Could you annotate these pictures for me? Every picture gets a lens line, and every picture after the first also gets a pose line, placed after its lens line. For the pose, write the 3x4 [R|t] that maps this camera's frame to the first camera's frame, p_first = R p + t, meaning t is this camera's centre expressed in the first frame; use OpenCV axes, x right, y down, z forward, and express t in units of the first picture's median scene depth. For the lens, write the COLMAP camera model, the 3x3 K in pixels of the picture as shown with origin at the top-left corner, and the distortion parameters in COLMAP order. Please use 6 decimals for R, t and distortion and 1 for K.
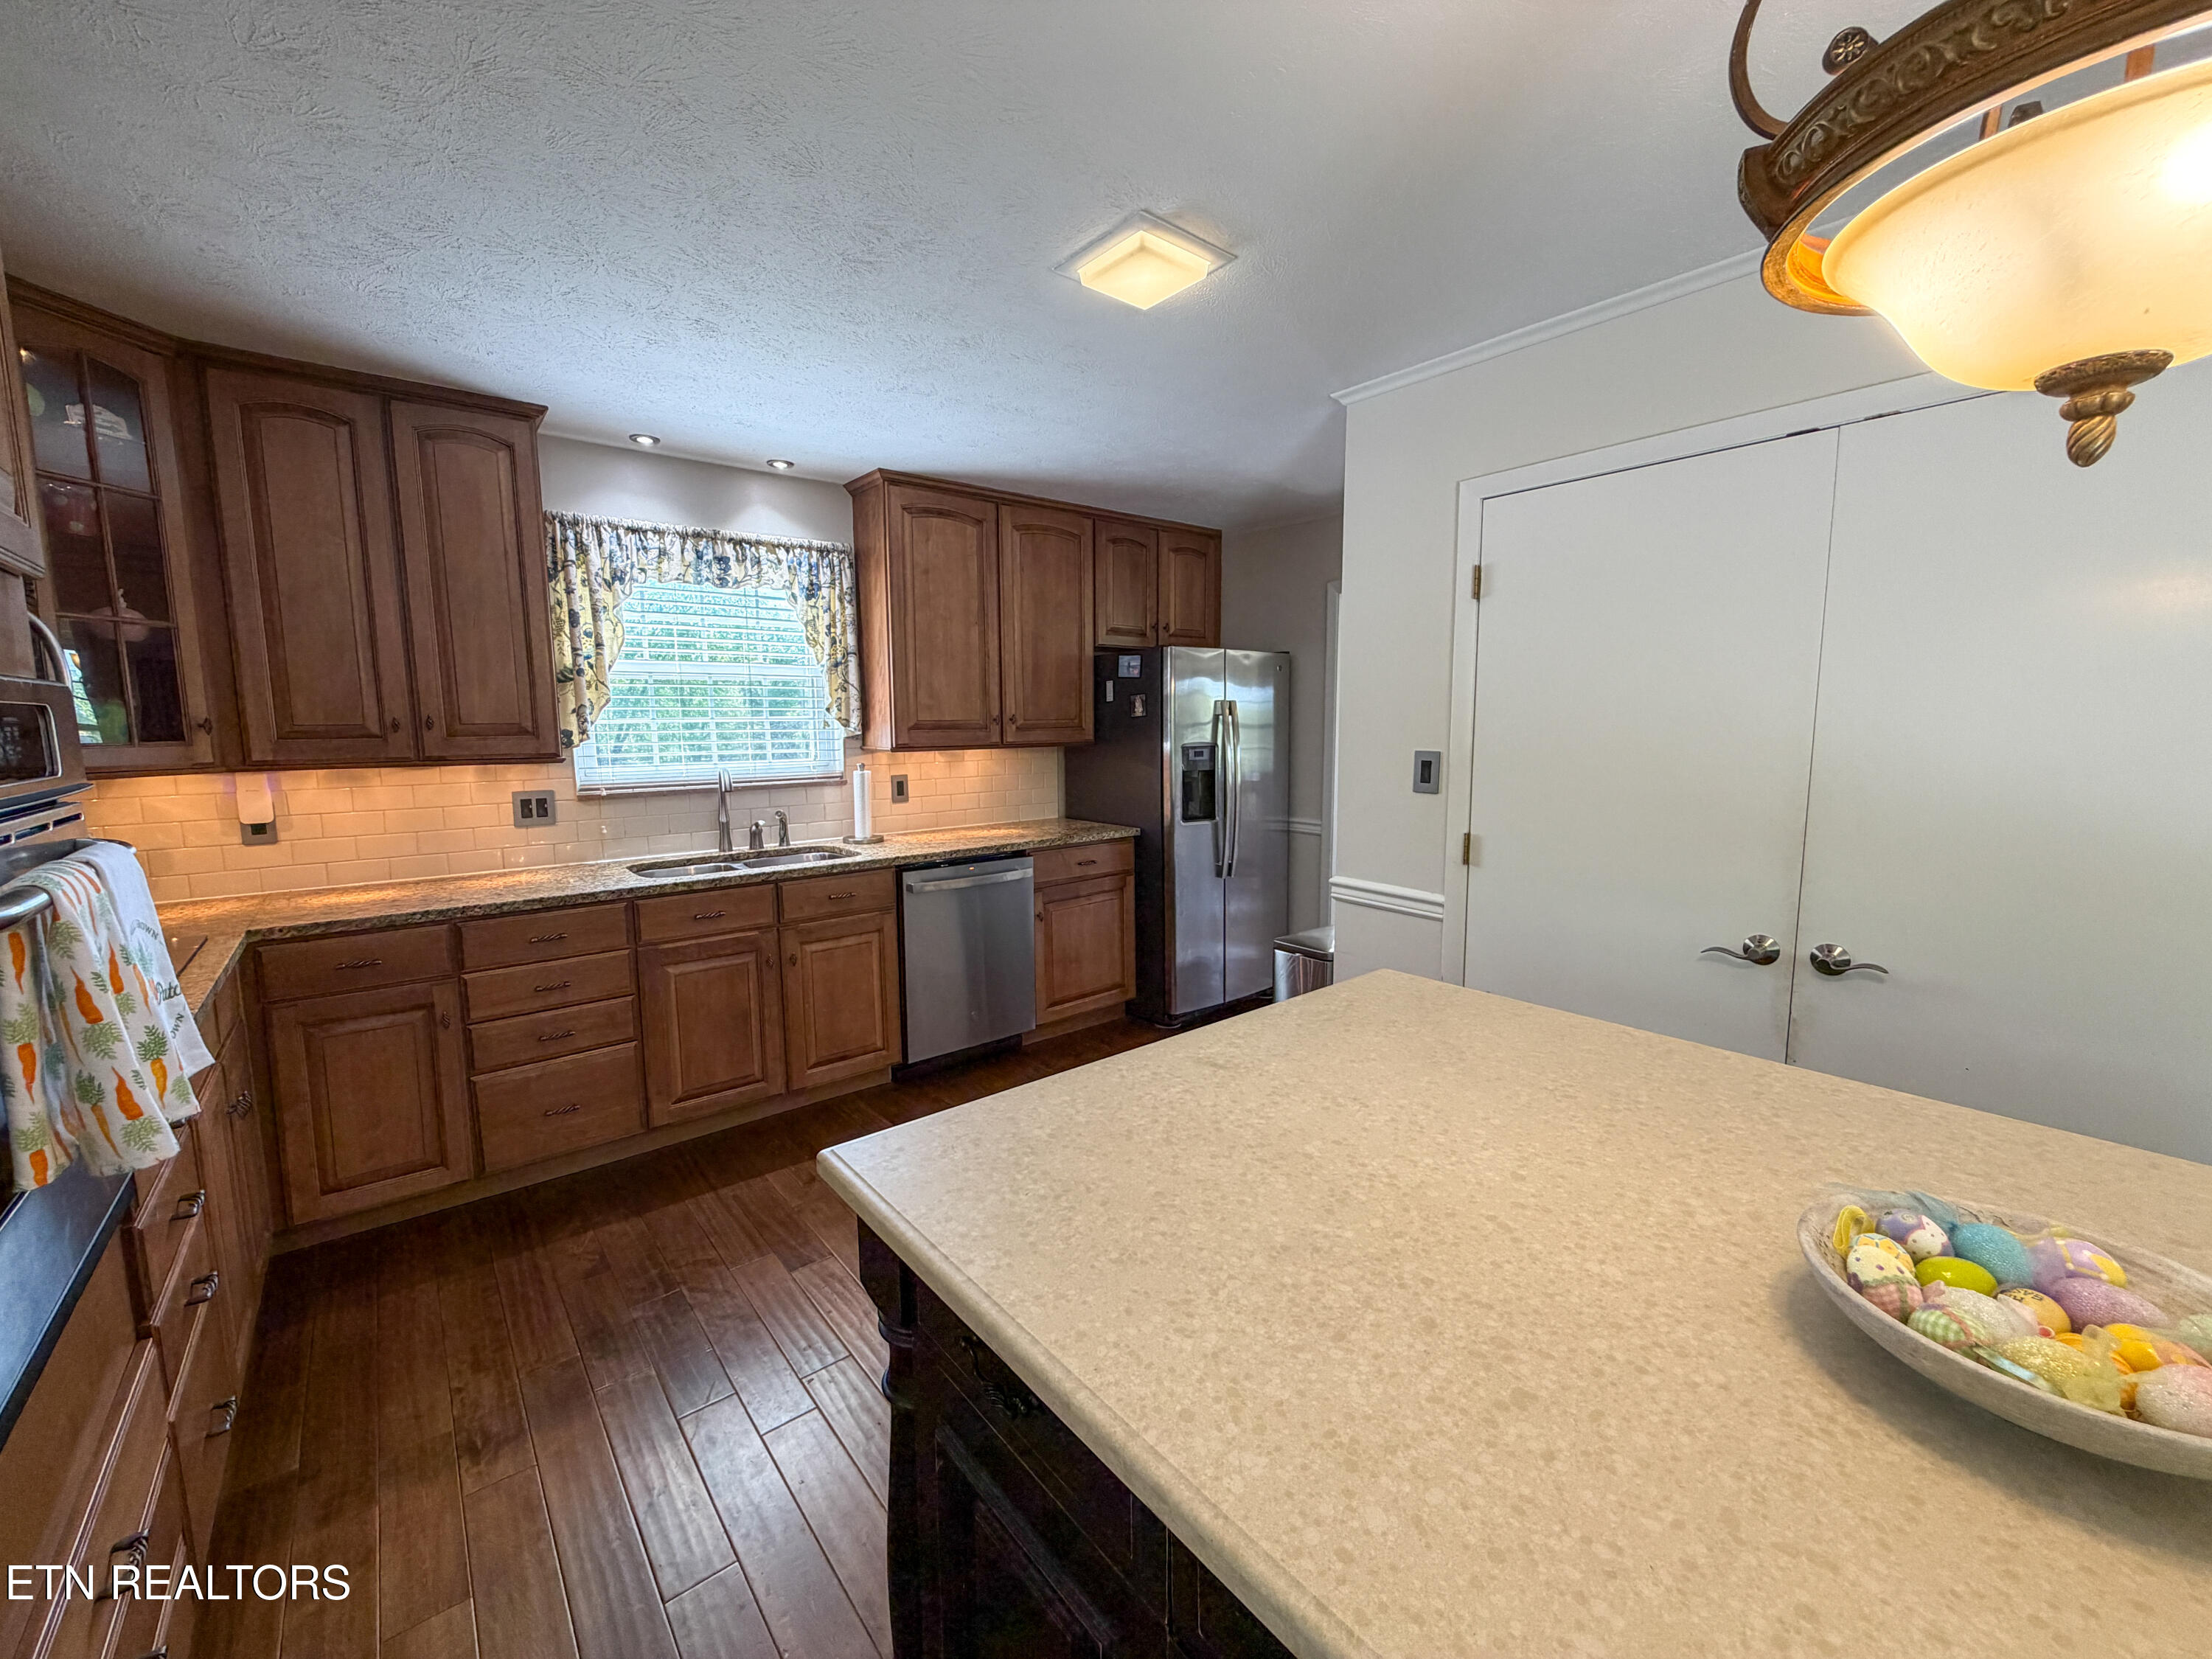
lens RADIAL K [[879.9, 0, 1099.0], [0, 879.9, 826.3], [0, 0, 1]] dist [0.000362, -0.000288]
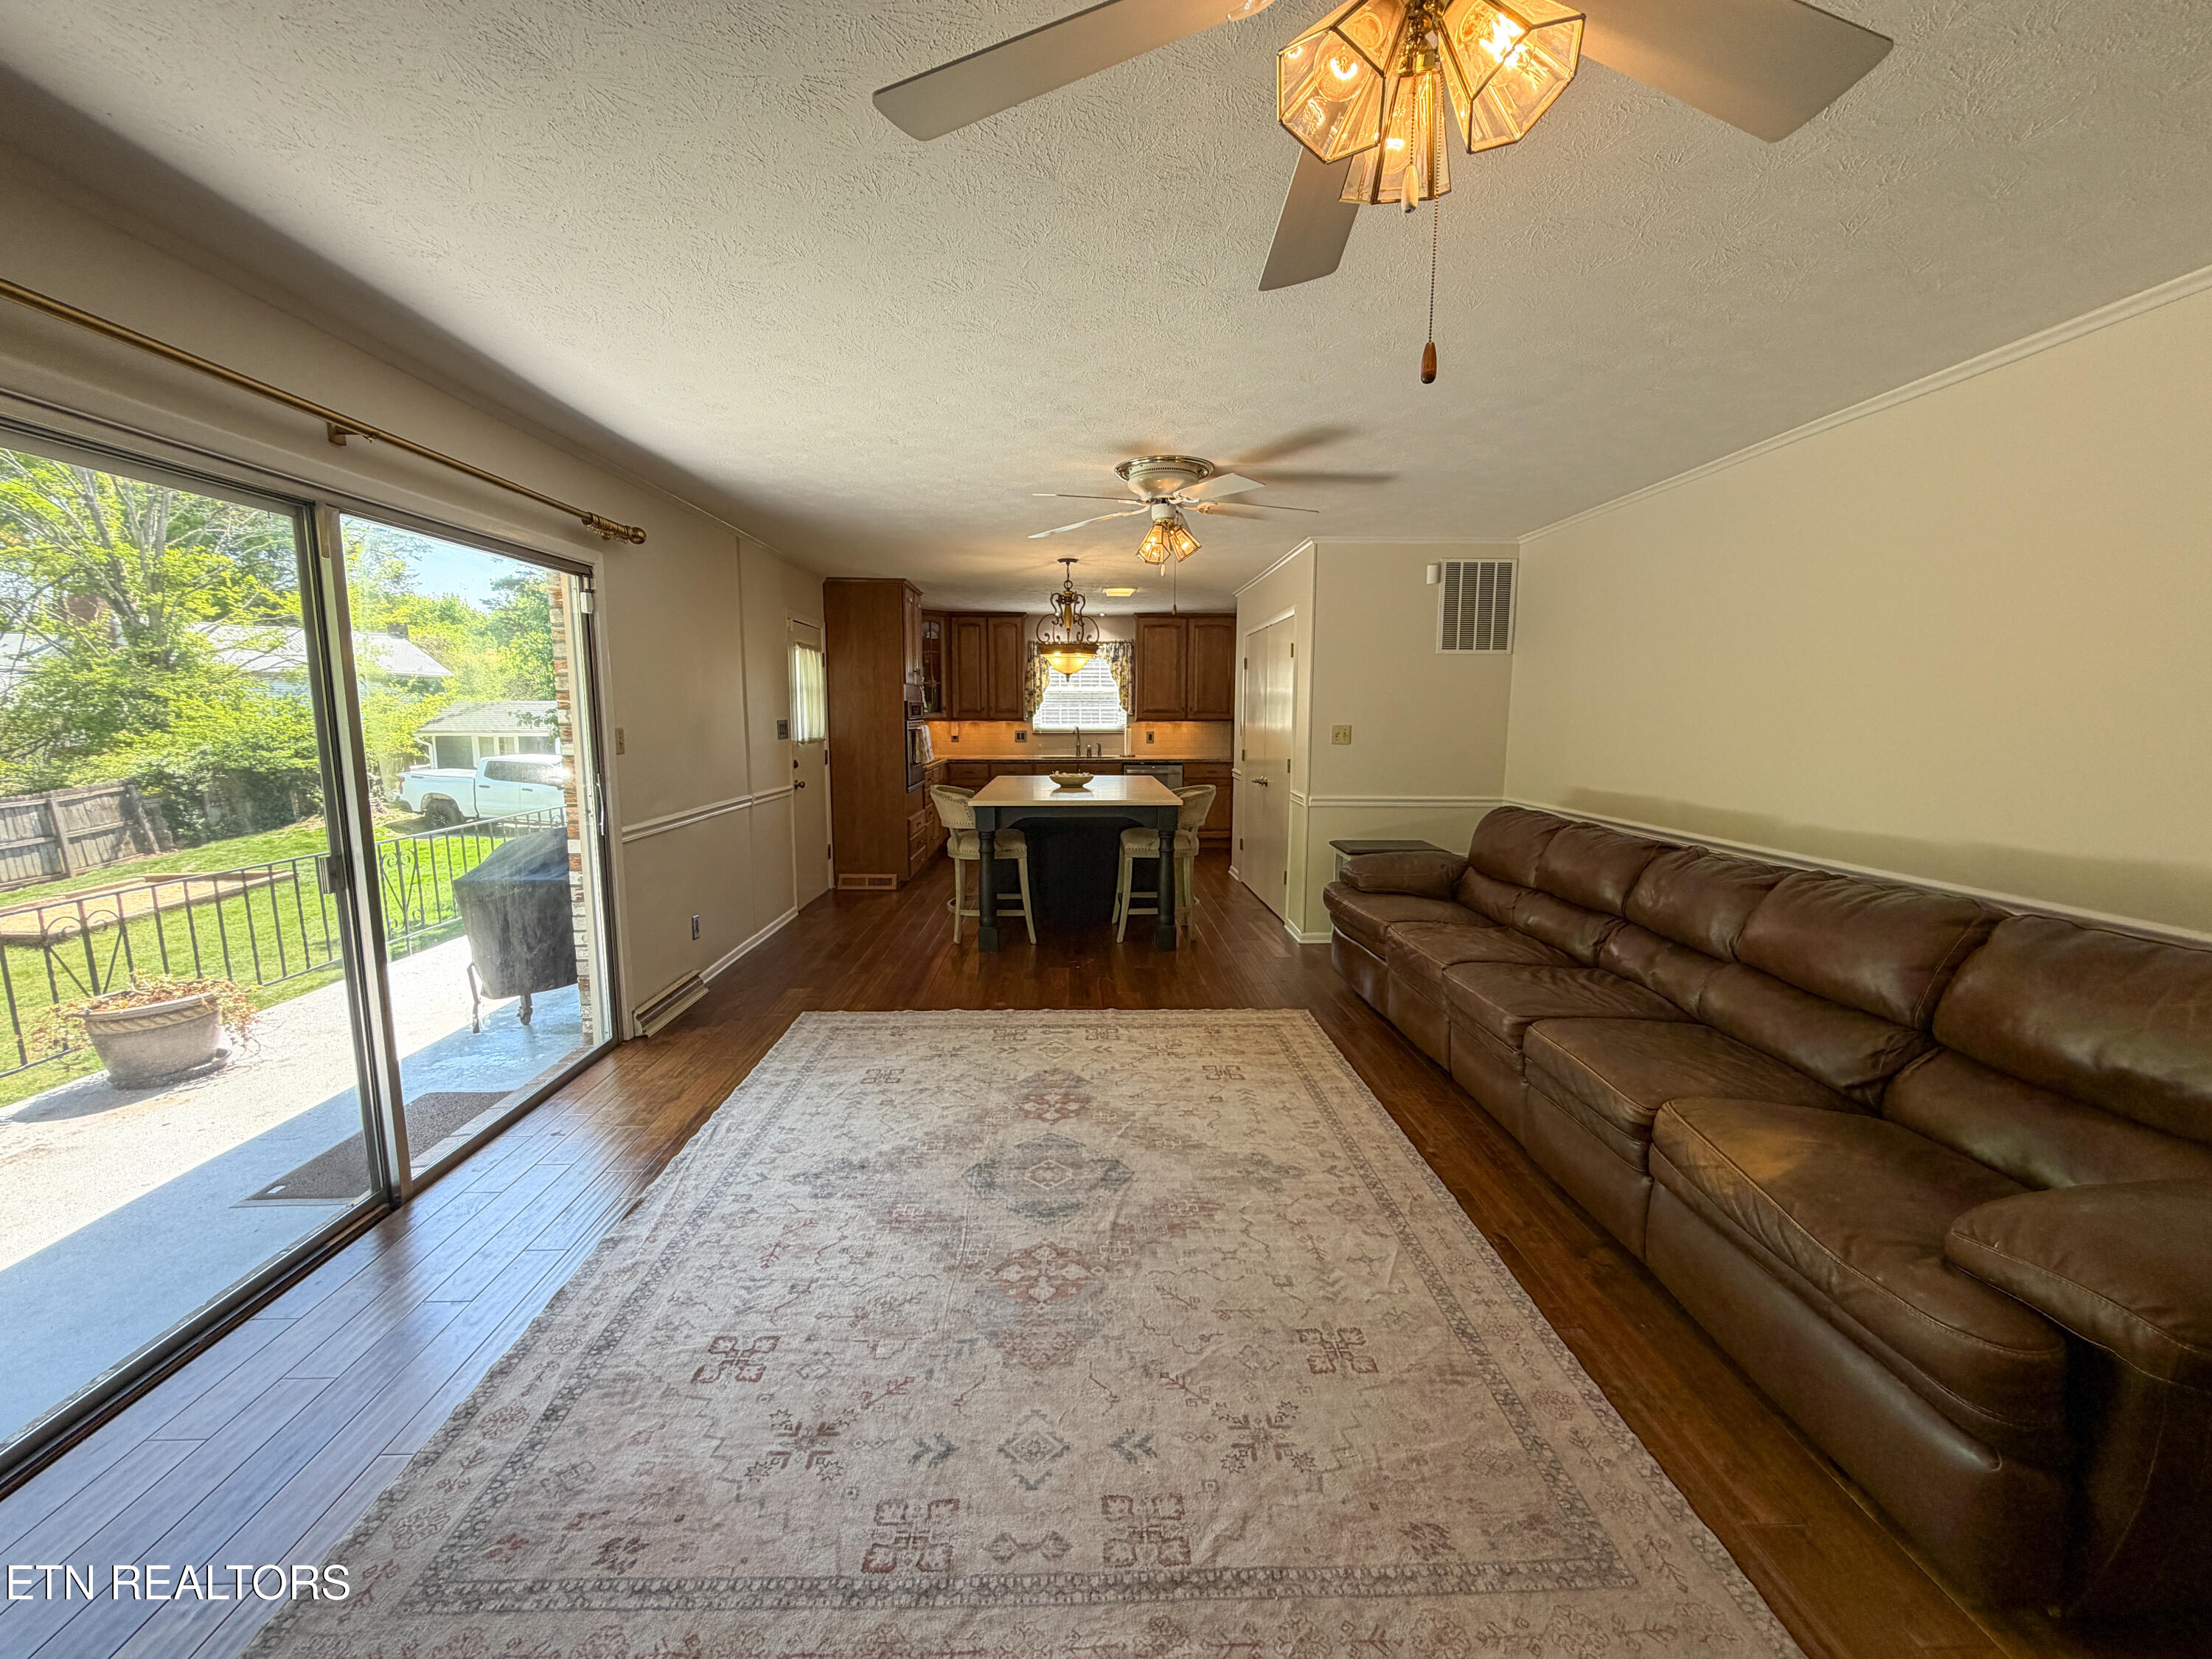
lens RADIAL K [[879.9, 0, 1099.0], [0, 879.9, 826.3], [0, 0, 1]] dist [0.000362, -0.000288]
pose [[0.792785, 0.090350, -0.602768, 1.259605], [-0.082520, 0.995757, 0.040722, 0.125533], [0.603890, 0.017457, 0.796877, -1.104507]]
